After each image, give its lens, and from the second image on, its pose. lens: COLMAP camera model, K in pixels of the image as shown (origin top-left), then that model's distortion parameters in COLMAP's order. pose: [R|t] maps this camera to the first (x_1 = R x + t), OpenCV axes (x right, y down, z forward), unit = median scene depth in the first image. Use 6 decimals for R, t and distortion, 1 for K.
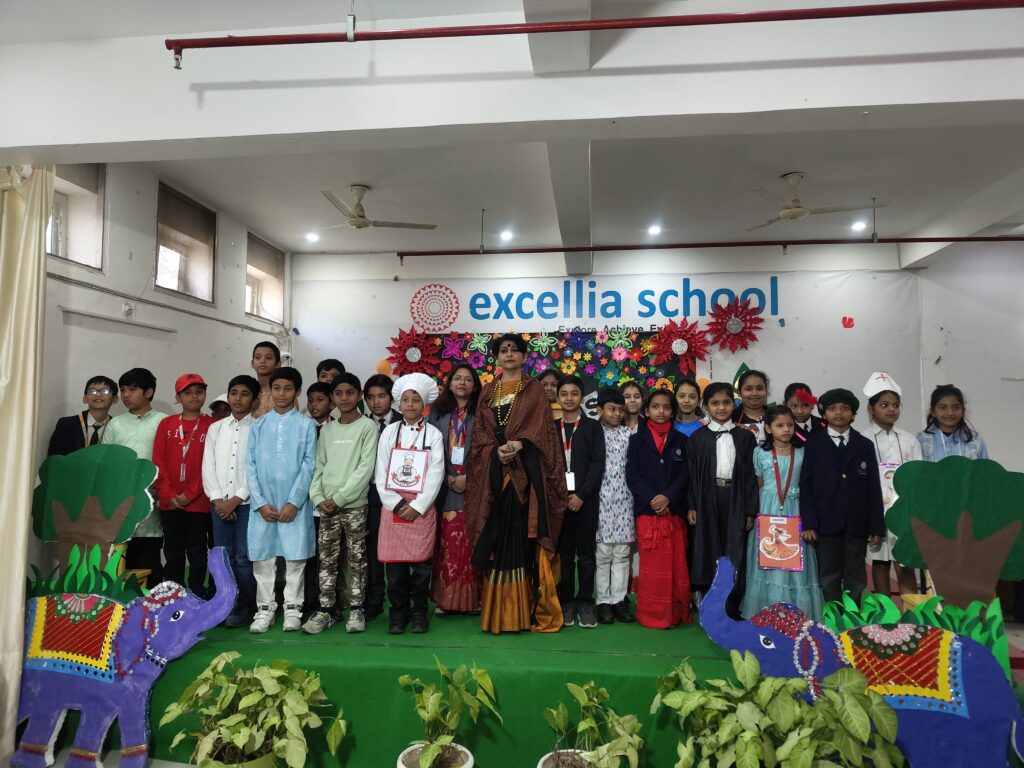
lens RADIAL K [[708.7, 0, 515.0], [0, 708.7, 380.3], [0, 0, 1]] dist [0.057309, -0.070470]
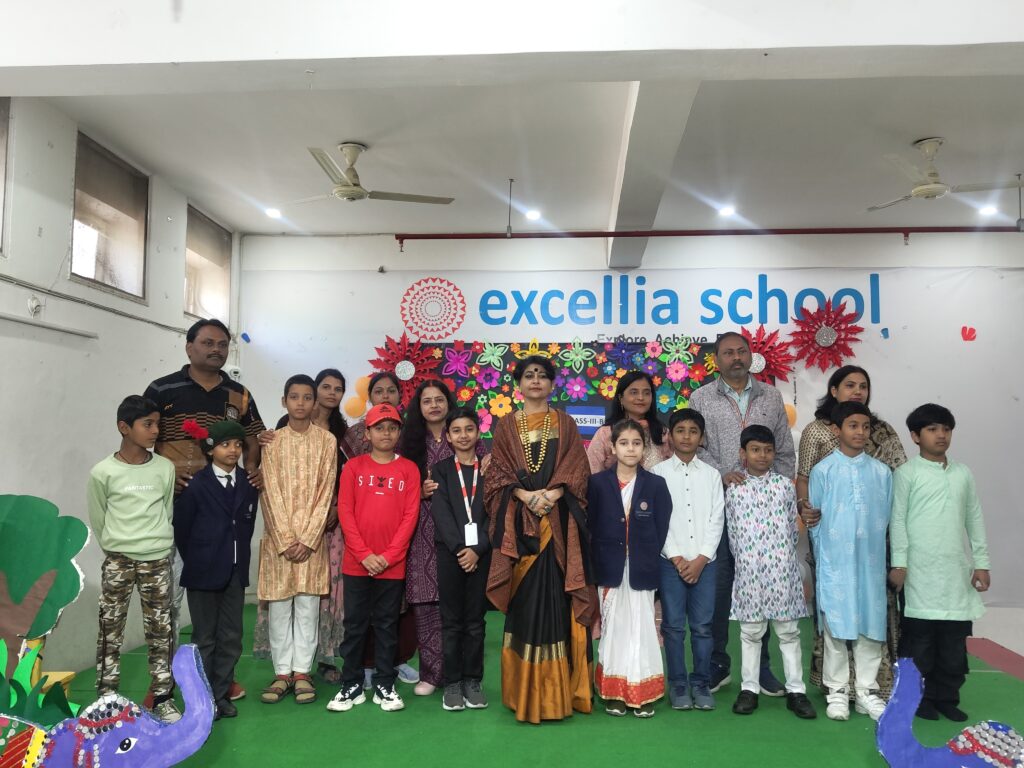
lens RADIAL K [[880.6, 0, 524.6], [0, 880.6, 391.3], [0, 0, 1]] dist [0.055394, -0.054718]
pose [[0.998469, 0.007158, 0.054844, -0.070256], [-0.006600, 0.999925, -0.010338, -0.004862], [-0.054914, 0.009960, 0.998441, 0.056586]]
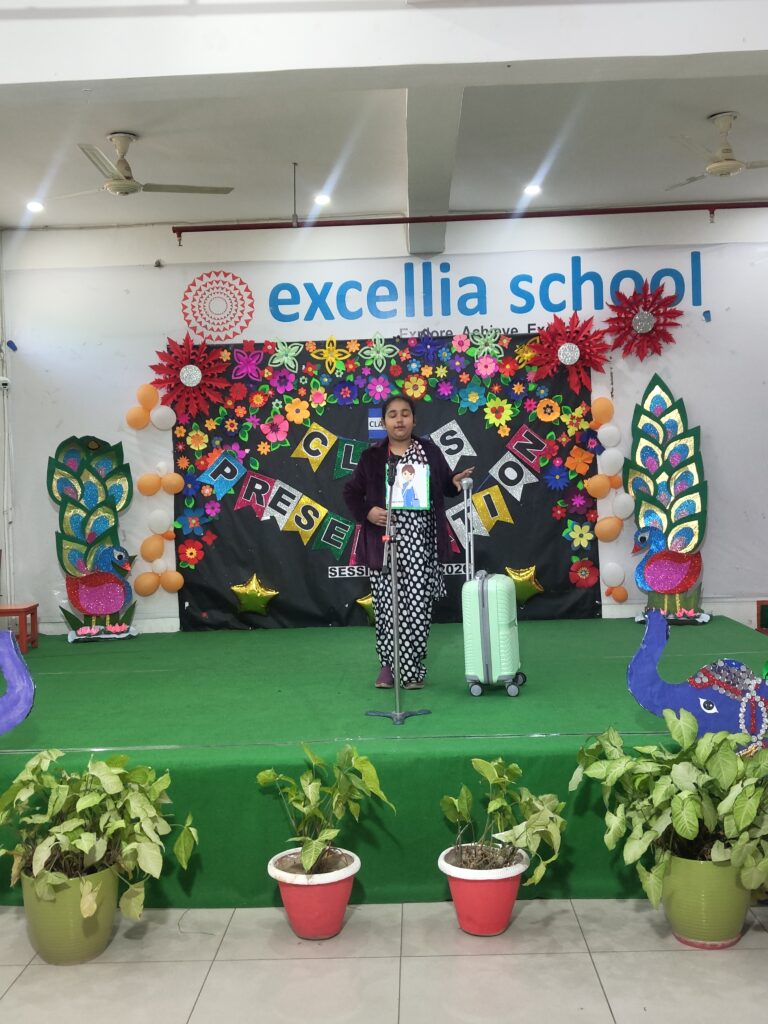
lens RADIAL K [[1118.8, 0, 393.6], [0, 1118.8, 501.0], [0, 0, 1]] dist [0.158468, -0.642189]
pose [[0.994746, -0.038495, 0.094864, -0.057689], [0.031252, 0.996565, 0.076690, 0.008290], [-0.097490, -0.073322, 0.992532, -0.120732]]
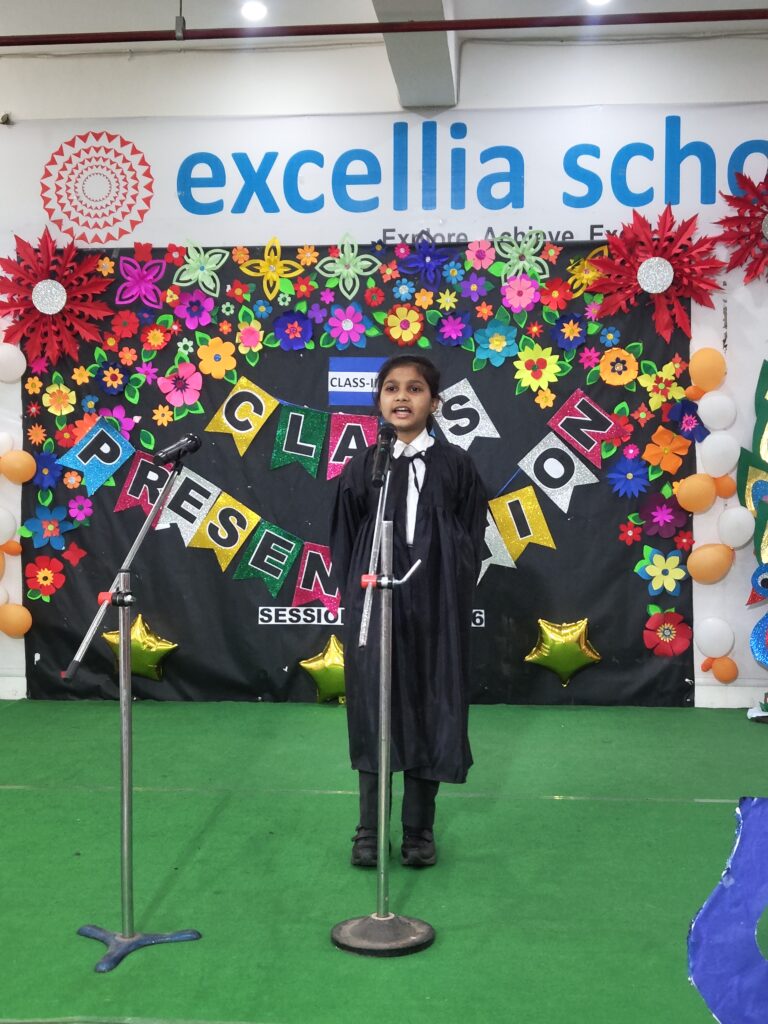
lens RADIAL K [[1340.9, 0, 382.1], [0, 1340.9, 518.2], [0, 0, 1]] dist [0.157344, -0.635252]
pose [[0.999491, -0.007306, 0.031052, 0.035910], [0.004179, 0.995021, 0.099580, 0.018259], [-0.031625, -0.099400, 0.994545, 0.160334]]
